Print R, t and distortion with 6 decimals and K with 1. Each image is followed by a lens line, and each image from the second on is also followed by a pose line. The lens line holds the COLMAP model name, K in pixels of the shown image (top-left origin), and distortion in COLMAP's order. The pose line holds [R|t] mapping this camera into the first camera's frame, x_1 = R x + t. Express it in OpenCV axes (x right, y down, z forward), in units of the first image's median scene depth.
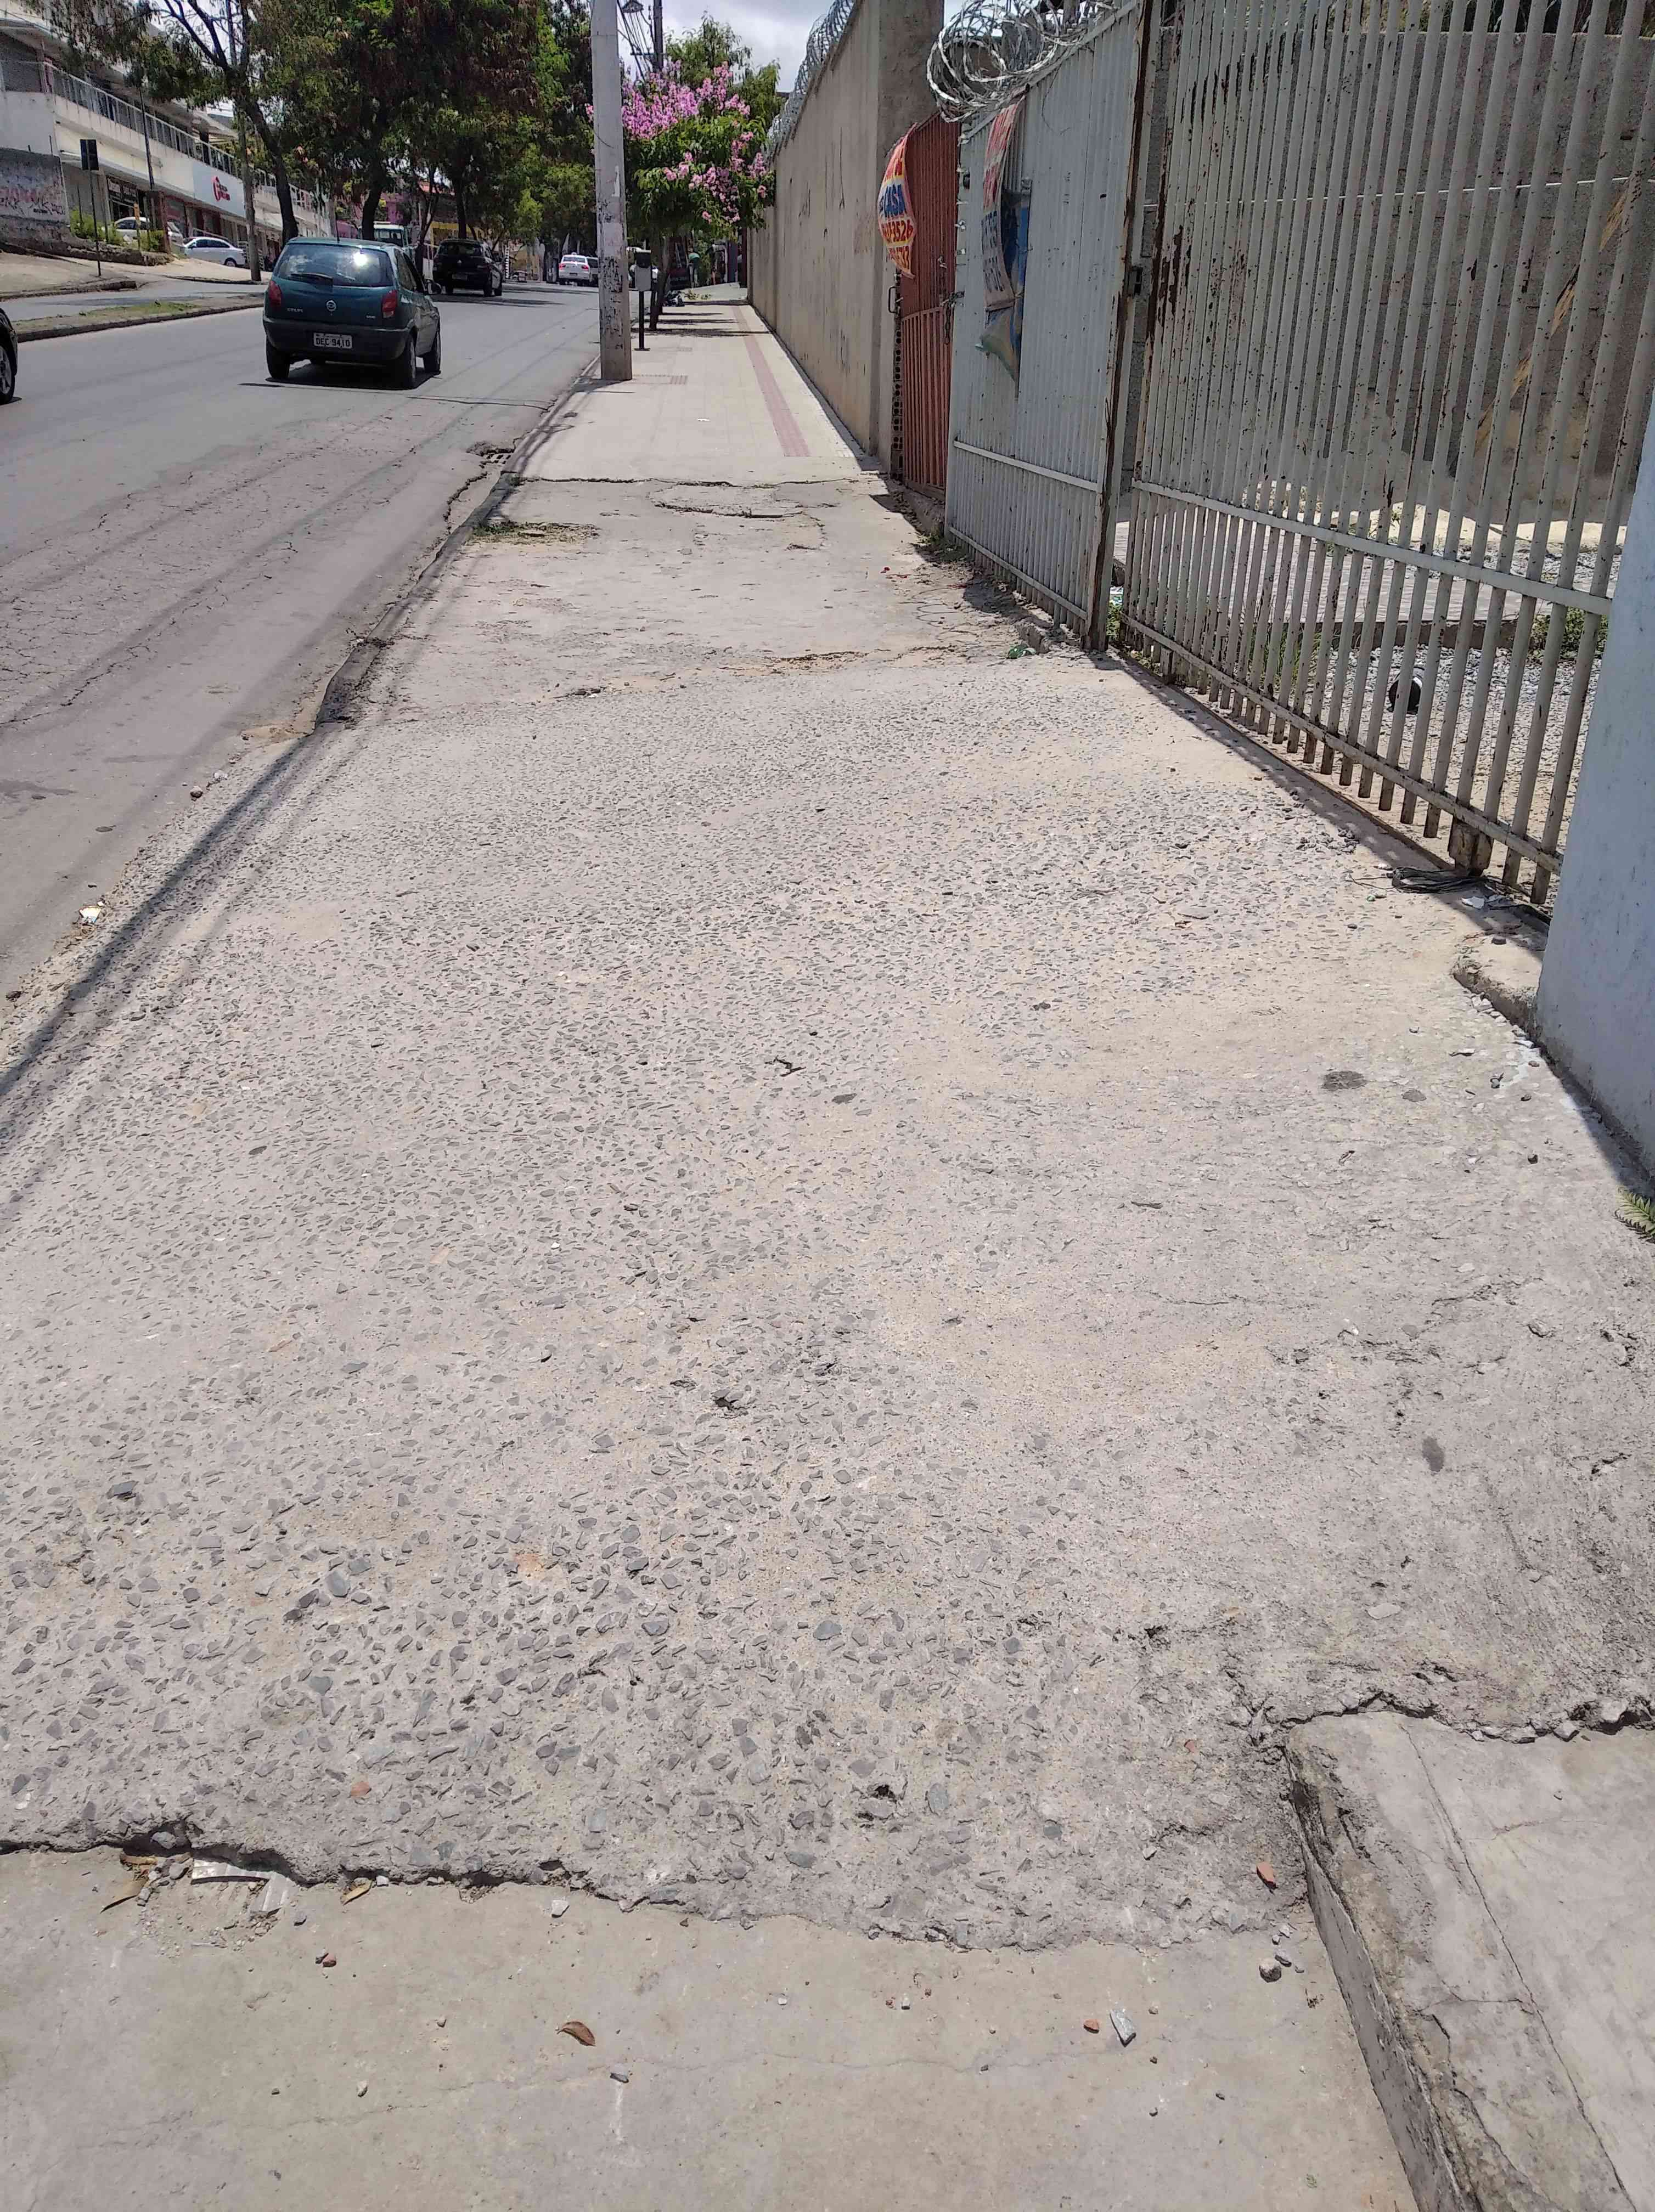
lens RADIAL K [[1694.6, 0, 846.4], [0, 1694.6, 1118.3], [0, 0, 1]] dist [0.025208, -0.030400]
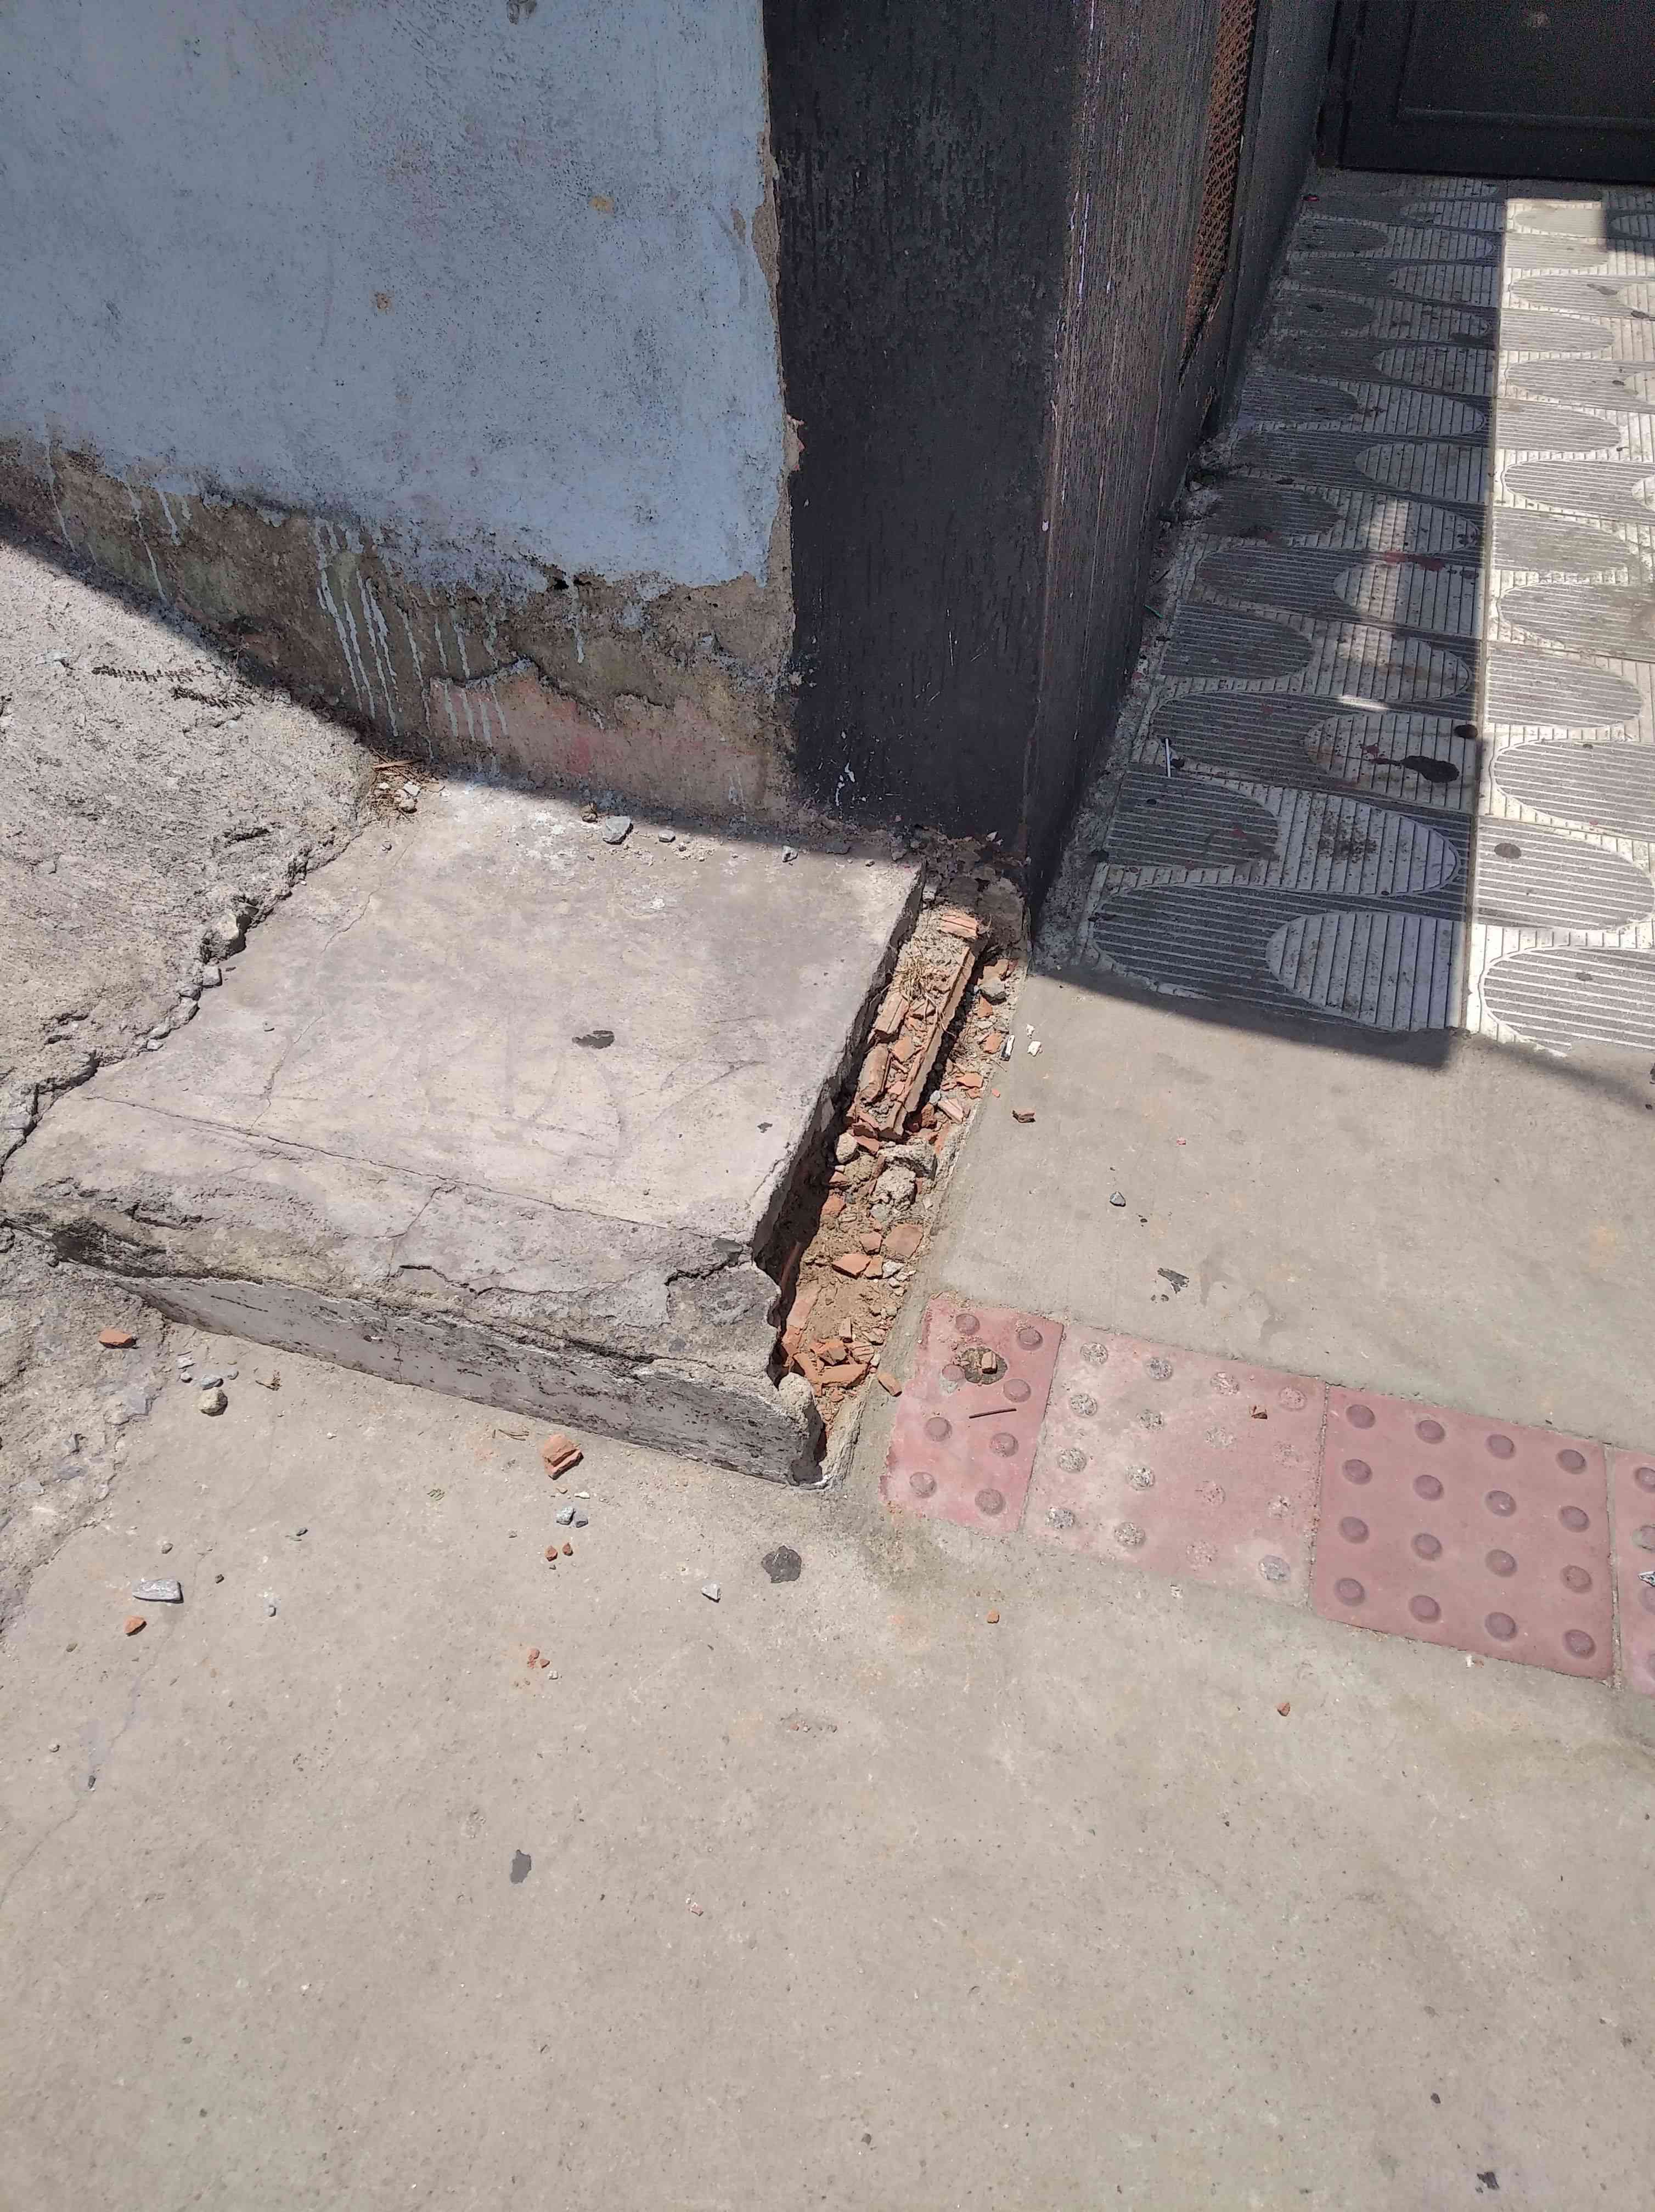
lens RADIAL K [[1694.6, 0, 816.5], [0, 1694.6, 1133.7], [0, 0, 1]] dist [0.025208, -0.030400]
pose [[0.347255, -0.667805, 0.658369, -0.089303], [0.396129, 0.740805, 0.542485, 0.072690], [-0.849997, 0.072419, 0.521785, 0.294156]]
